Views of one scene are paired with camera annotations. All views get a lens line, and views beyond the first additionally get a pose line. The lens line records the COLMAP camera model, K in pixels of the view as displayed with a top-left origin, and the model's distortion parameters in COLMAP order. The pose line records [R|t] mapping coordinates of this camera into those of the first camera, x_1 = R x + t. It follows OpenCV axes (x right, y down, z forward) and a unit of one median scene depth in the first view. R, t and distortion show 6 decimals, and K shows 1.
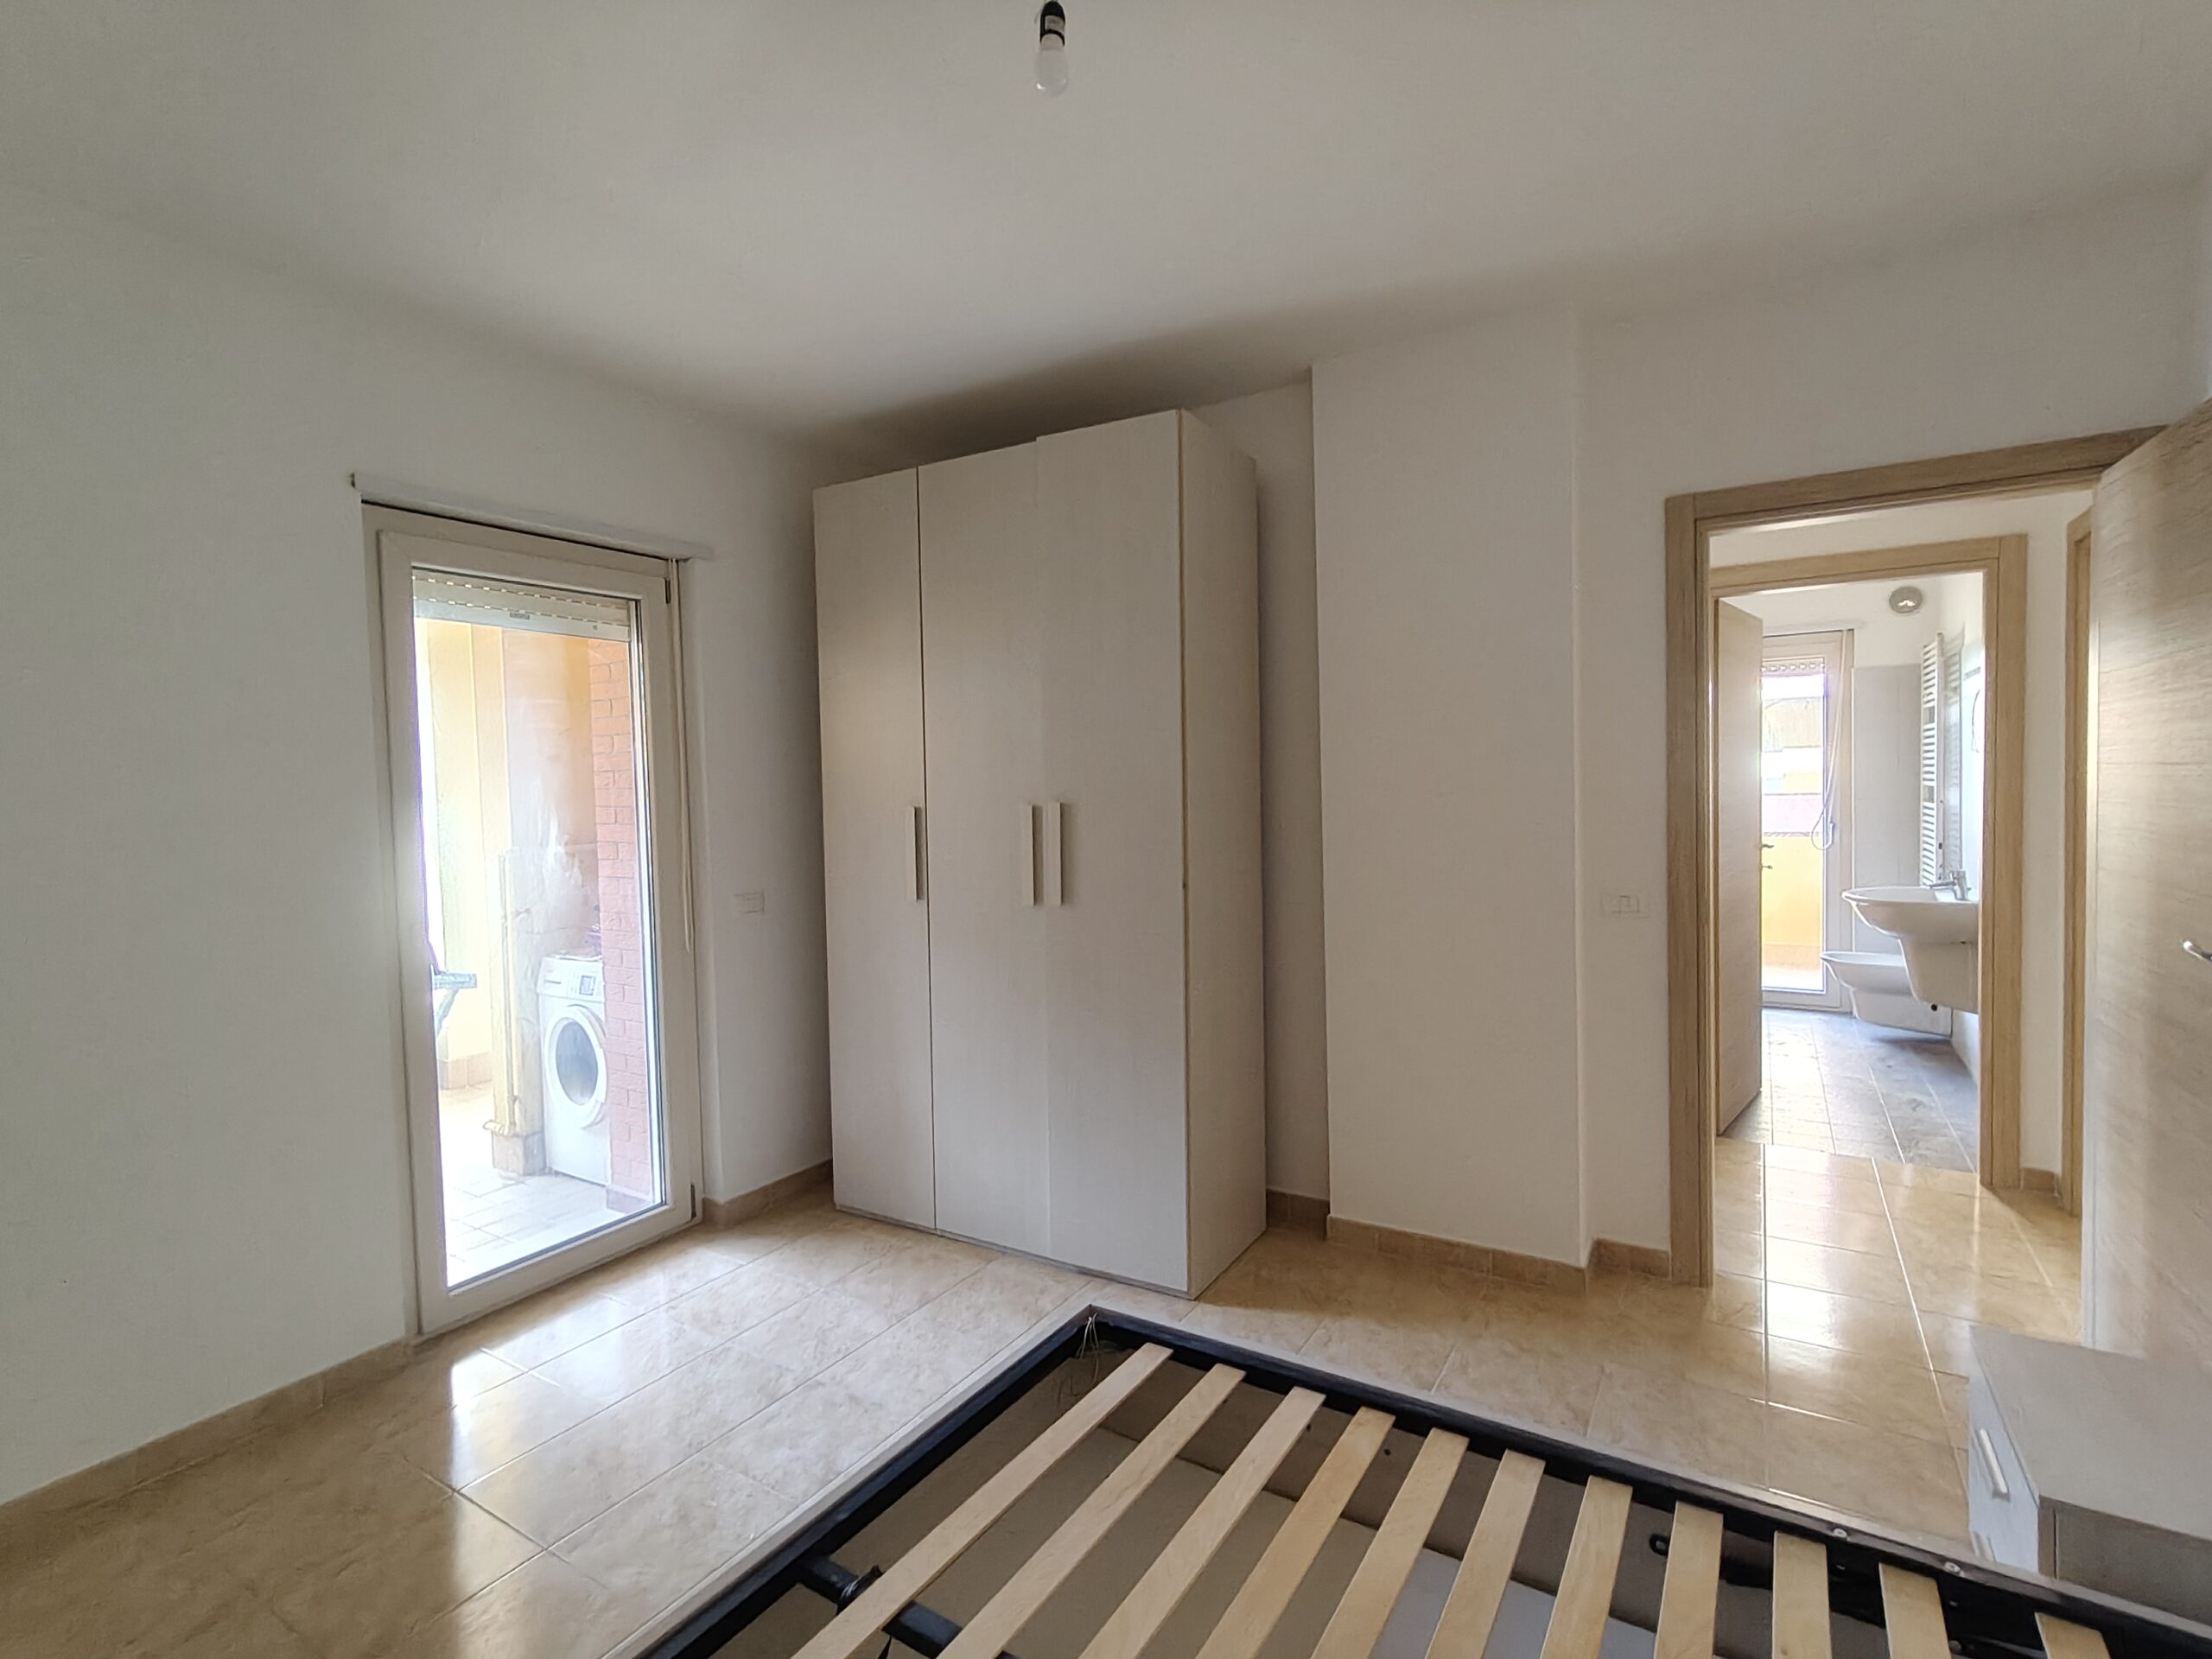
lens RADIAL K [[1048.1, 0, 1109.9], [0, 1048.1, 818.0], [0, 0, 1]] dist [0.001906, 0.000136]
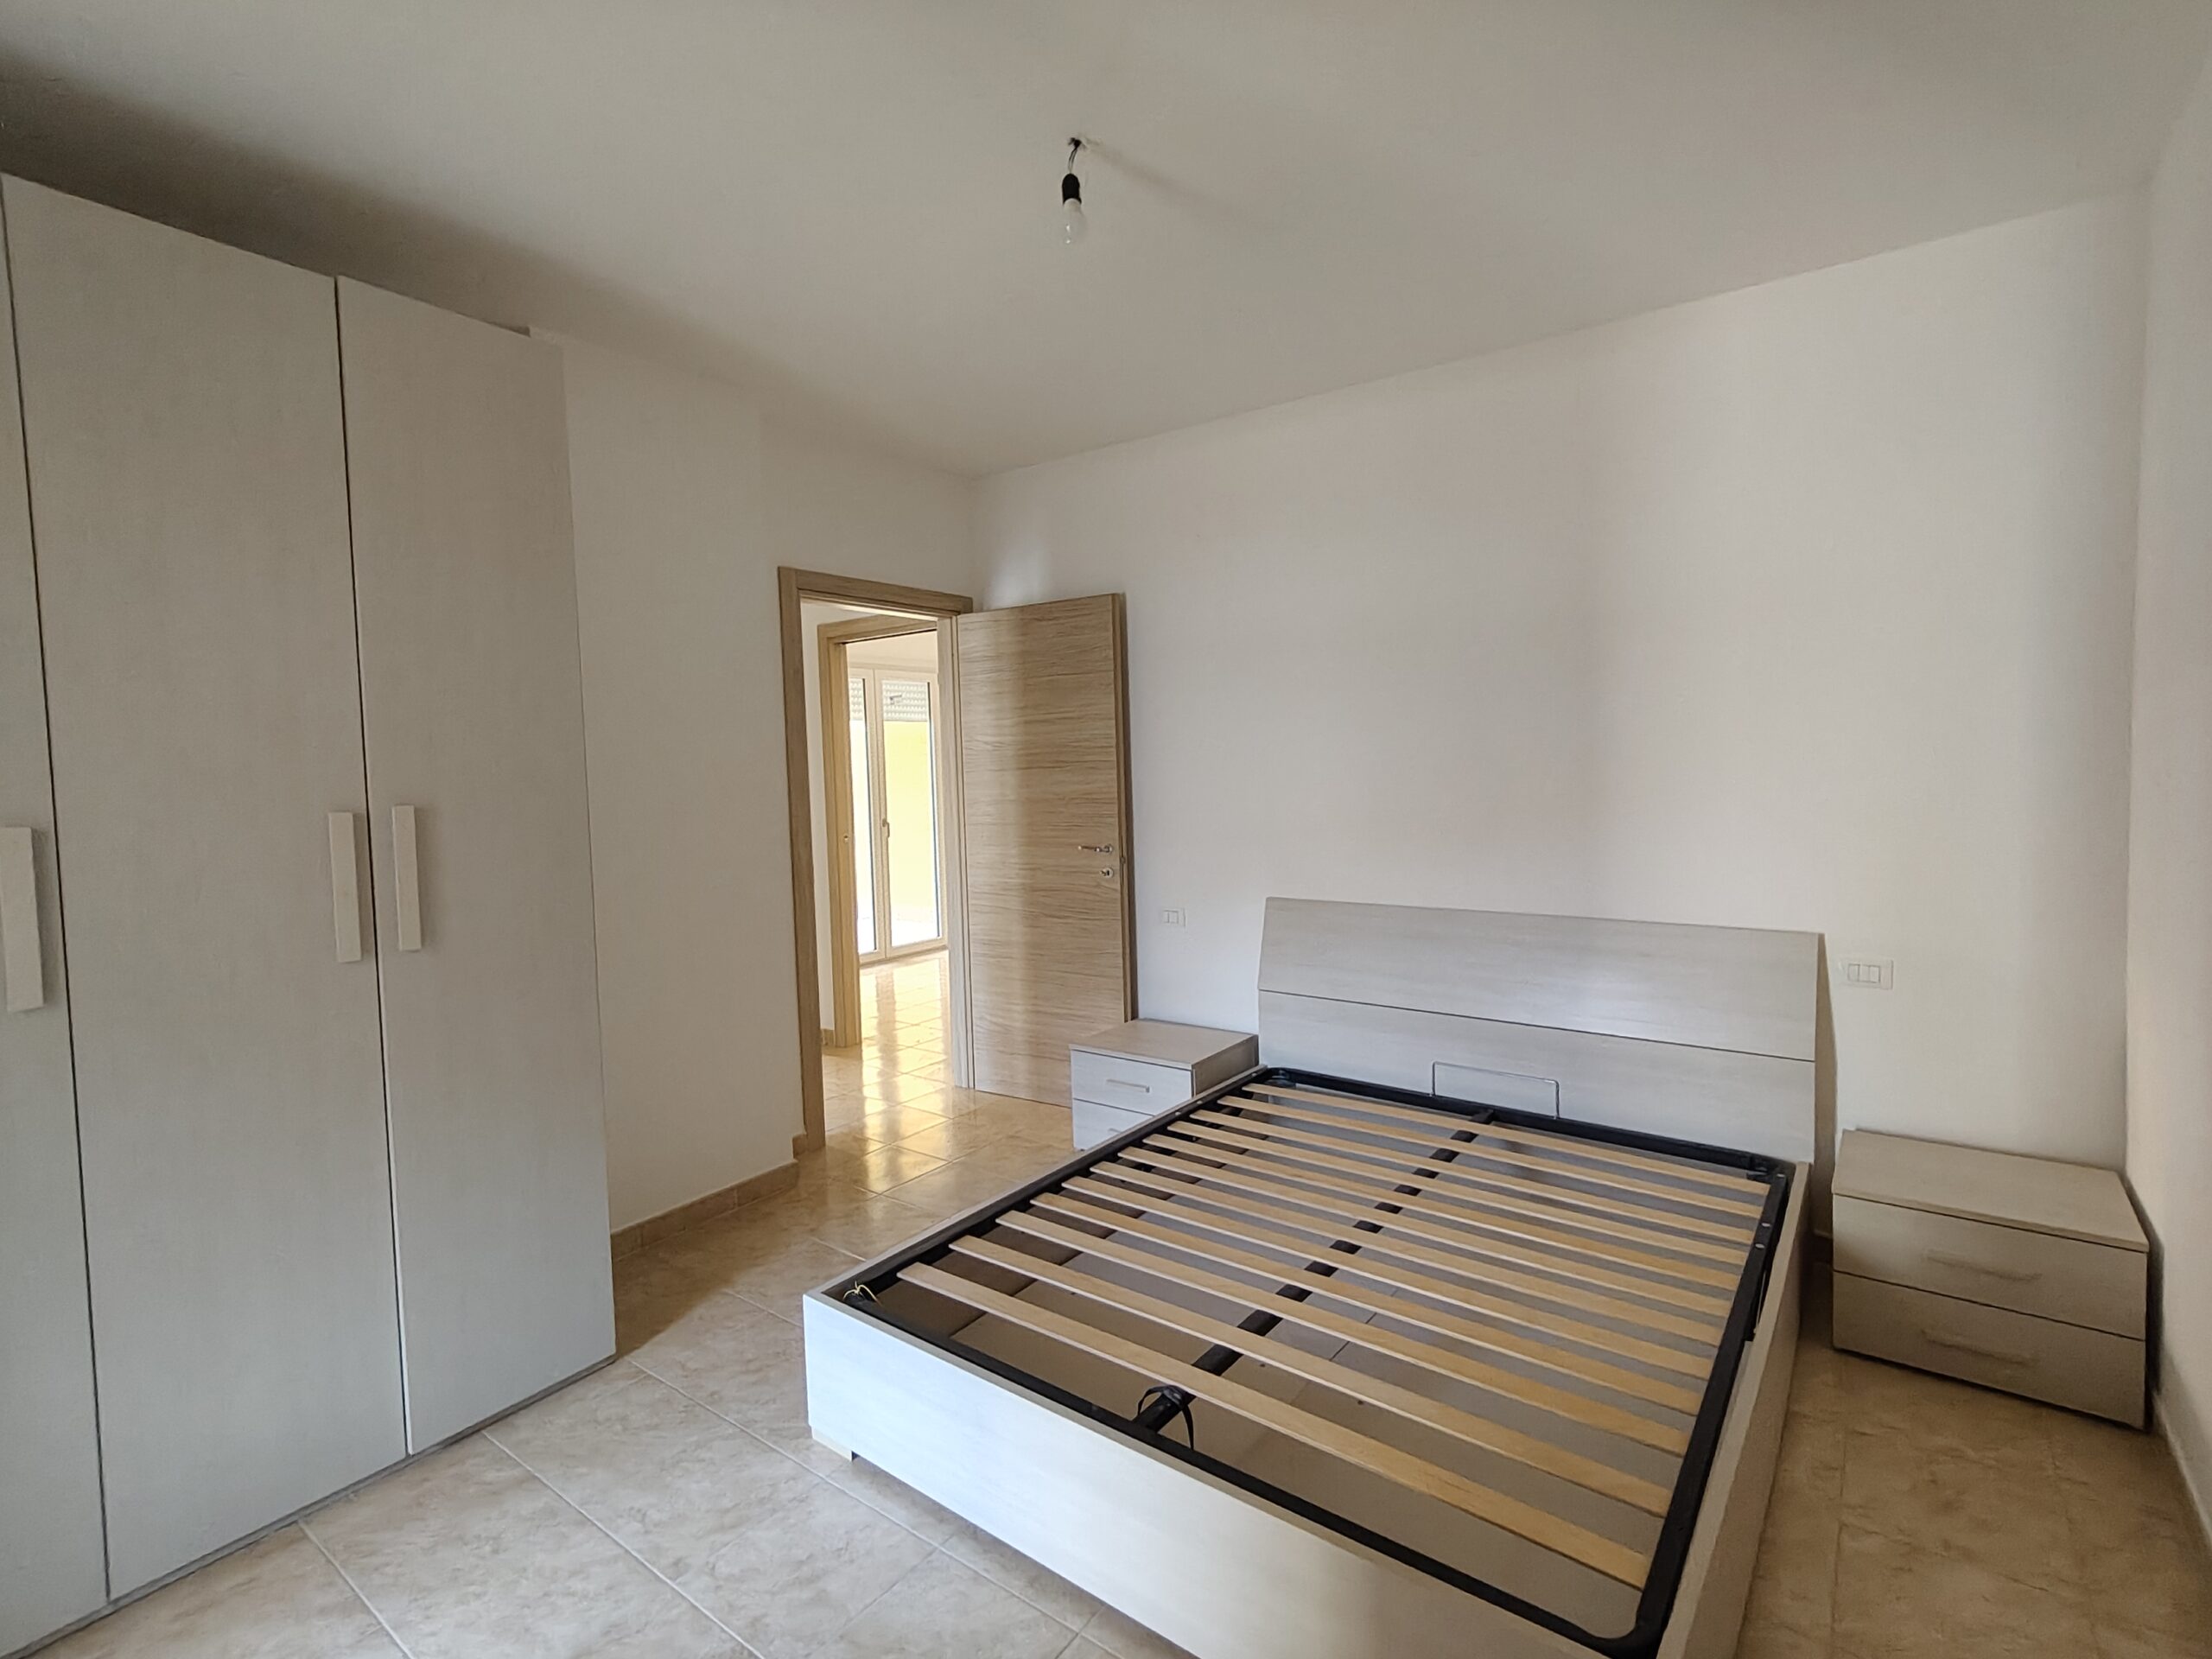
lens RADIAL K [[1048.1, 0, 1109.9], [0, 1048.1, 818.0], [0, 0, 1]] dist [0.001906, 0.000136]
pose [[0.089751, -0.032087, 0.995447, -0.762836], [0.064709, 0.997557, 0.026321, 0.005530], [-0.993860, 0.062052, 0.091608, 0.479904]]
